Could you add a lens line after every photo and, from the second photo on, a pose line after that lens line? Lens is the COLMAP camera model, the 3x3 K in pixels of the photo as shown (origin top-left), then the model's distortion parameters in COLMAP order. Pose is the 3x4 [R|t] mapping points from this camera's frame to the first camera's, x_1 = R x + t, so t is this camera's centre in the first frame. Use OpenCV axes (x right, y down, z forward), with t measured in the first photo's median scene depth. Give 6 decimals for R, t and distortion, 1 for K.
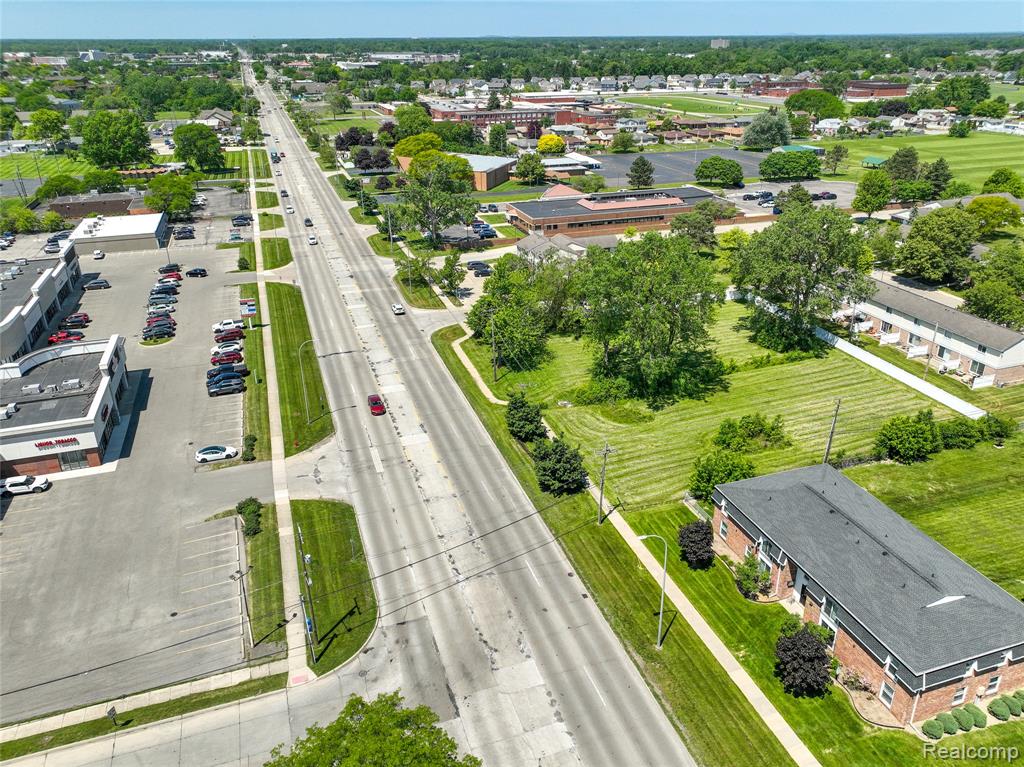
lens RADIAL K [[749.8, 0, 518.6], [0, 749.8, 381.3], [0, 0, 1]] dist [0.008375, -0.001242]
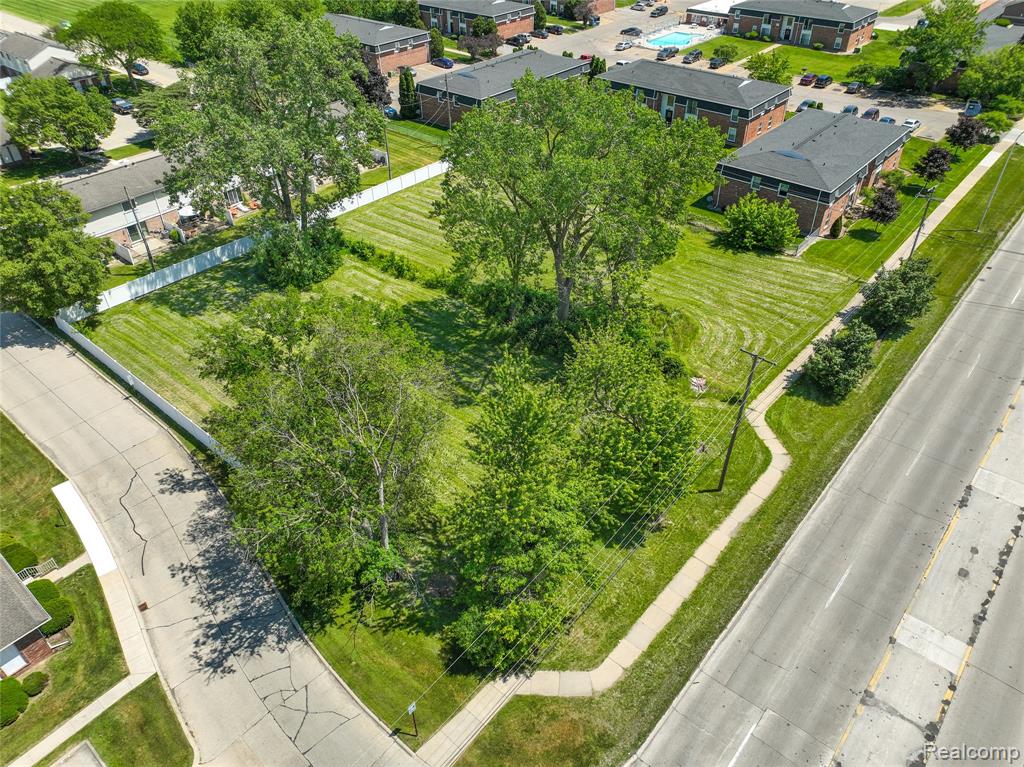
lens RADIAL K [[730.9, 0, 518.8], [0, 730.9, 387.1], [0, 0, 1]] dist [-0.001650, 0.015951]
pose [[-0.513995, -0.515688, 0.685474, -0.251165], [0.371335, 0.586590, 0.719738, -0.421078], [-0.773253, 0.624482, -0.110011, 1.131274]]
